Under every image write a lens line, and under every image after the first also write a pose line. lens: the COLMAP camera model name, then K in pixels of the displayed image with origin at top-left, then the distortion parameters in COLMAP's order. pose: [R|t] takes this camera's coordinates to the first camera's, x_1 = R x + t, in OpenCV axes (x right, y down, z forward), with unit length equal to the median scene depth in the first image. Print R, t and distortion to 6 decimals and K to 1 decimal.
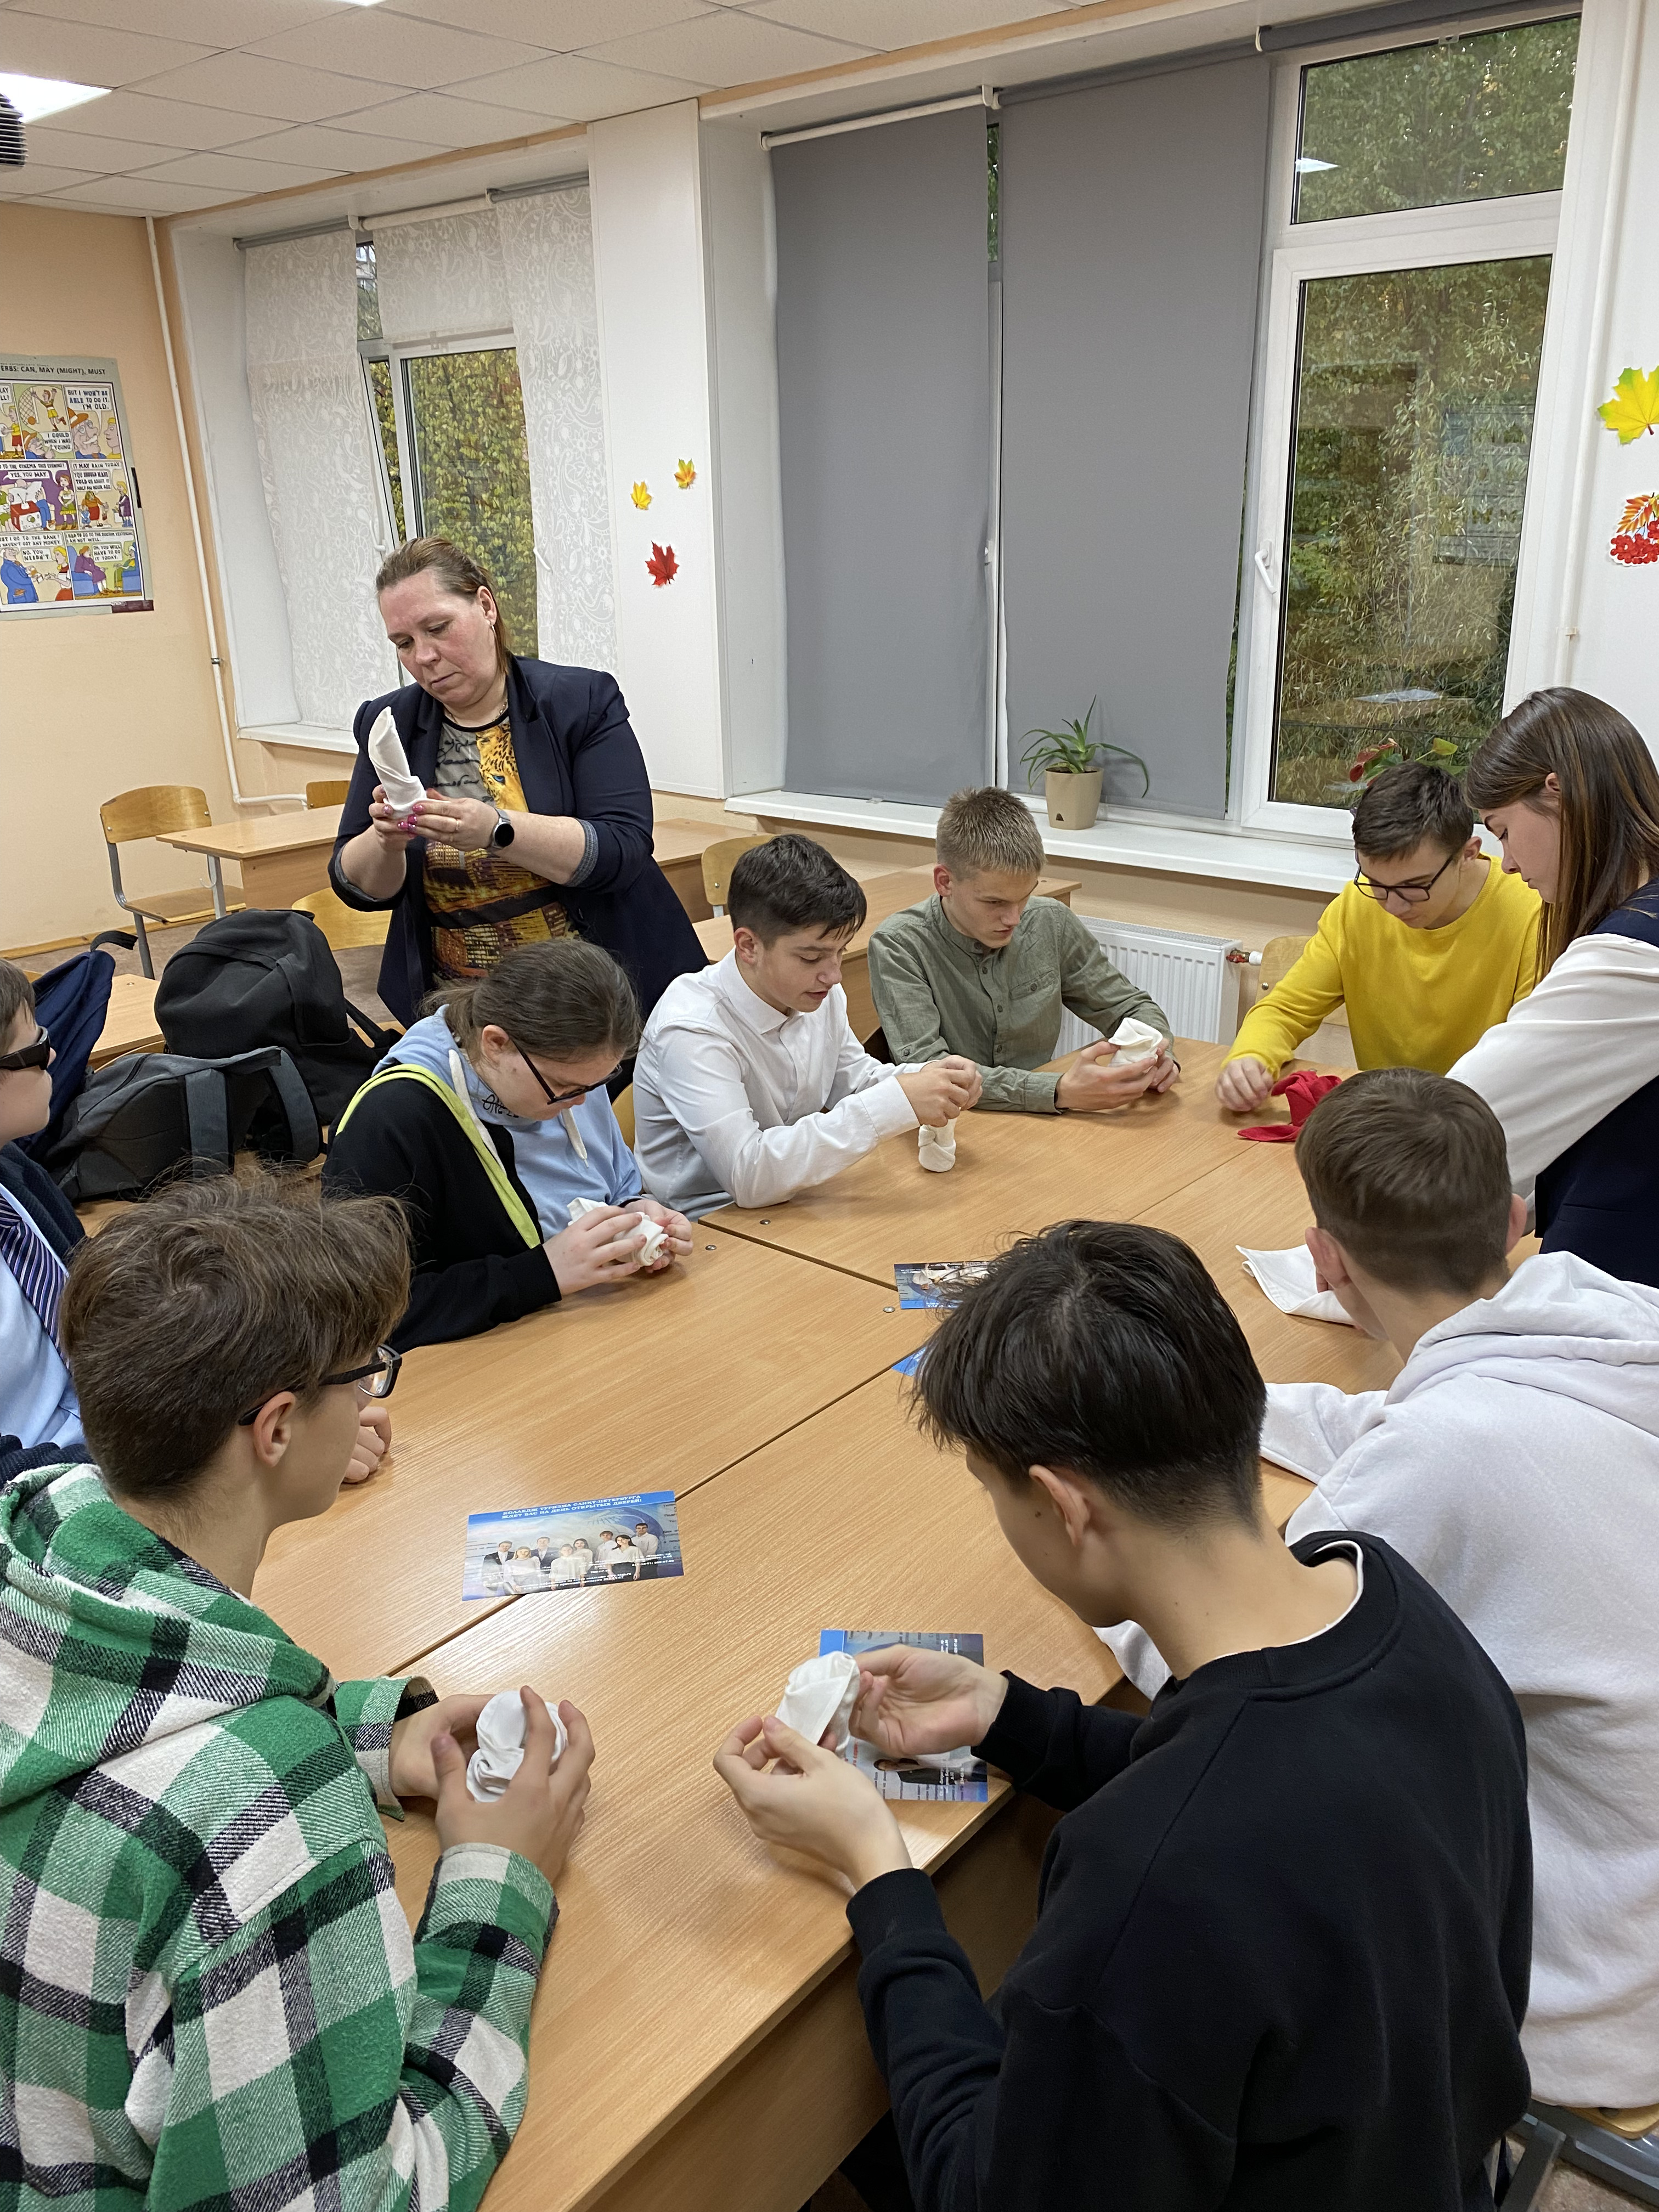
lens RADIAL K [[1703.3, 0, 851.4], [0, 1703.3, 1091.9], [0, 0, 1]] dist [0.012445, -0.015072]
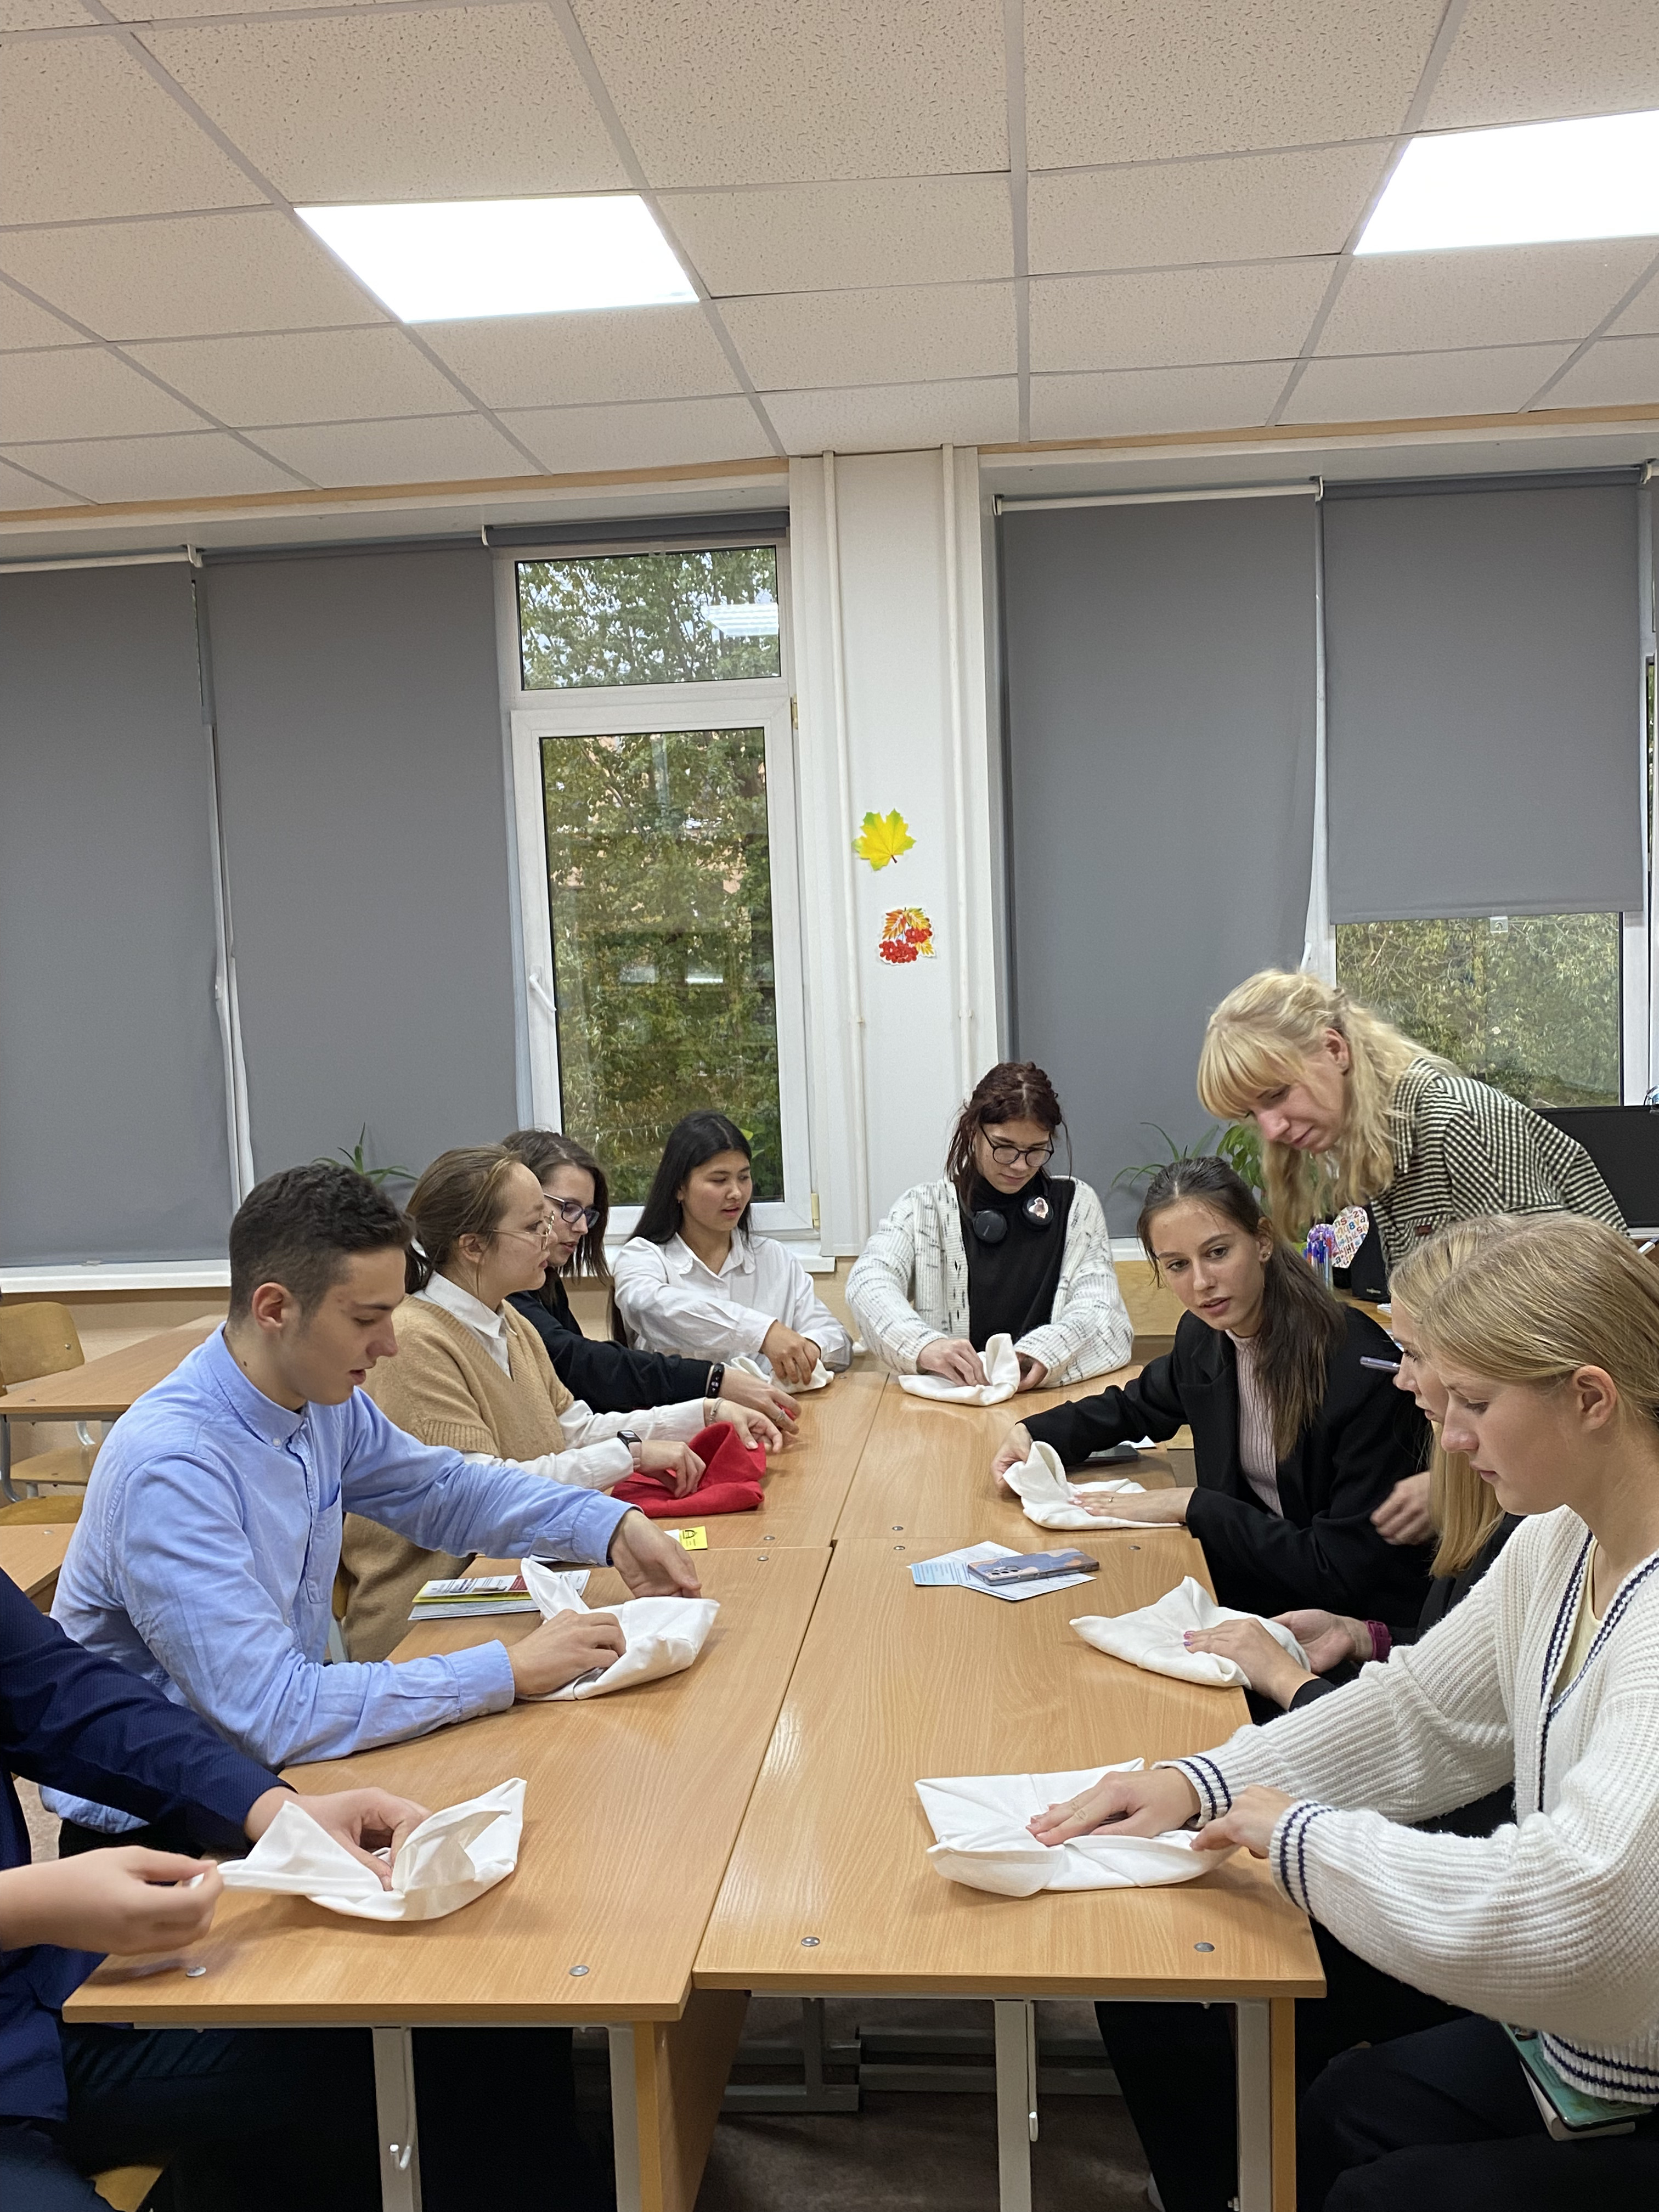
lens RADIAL K [[1995.6, 0, 860.1], [0, 1995.6, 1187.2], [0, 0, 1]] dist [0.015637, 0.001412]
pose [[0.825725, -0.074376, 0.559149, -0.218254], [0.205592, 0.962765, -0.175544, 0.051166], [-0.525272, 0.259907, 0.810270, -0.054428]]
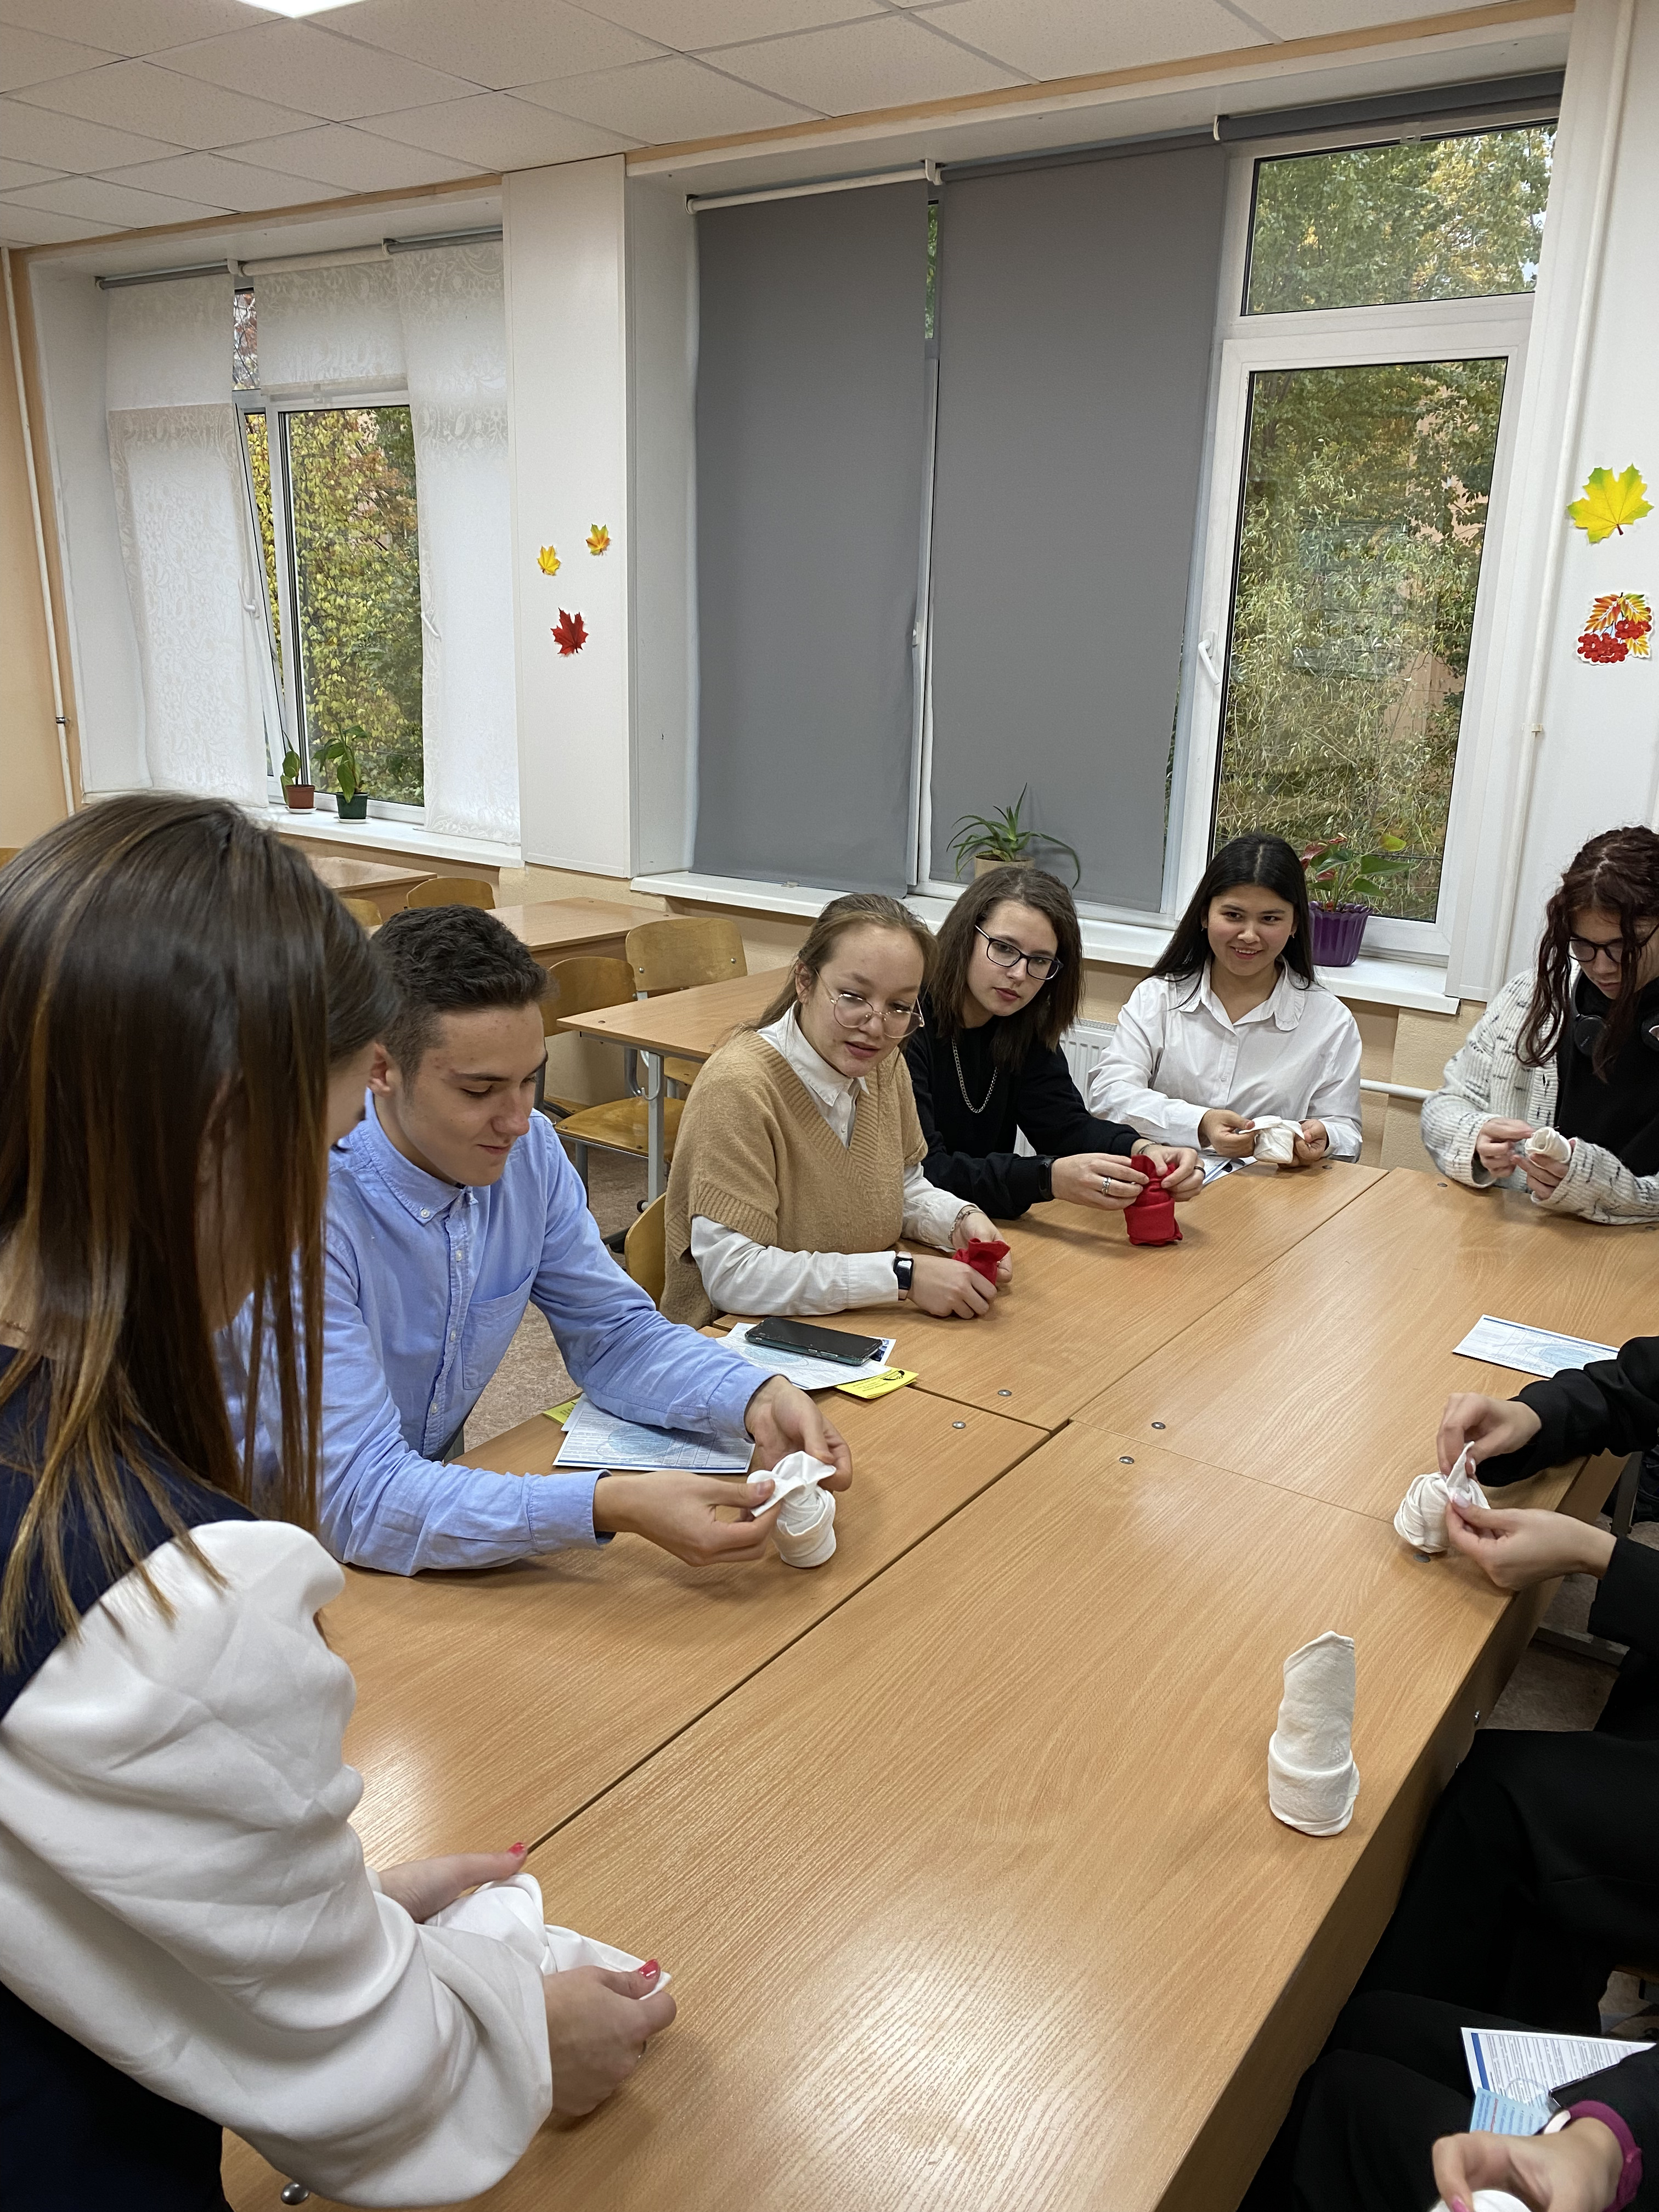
lens RADIAL K [[1703.3, 0, 860.0], [0, 1703.3, 1125.5], [0, 0, 1]] dist [0.012445, -0.015072]
pose [[0.993942, 0.014114, 0.108992, -0.045563], [-0.009833, 0.999163, -0.039711, 0.002813], [-0.109462, 0.038398, 0.993249, 0.039836]]
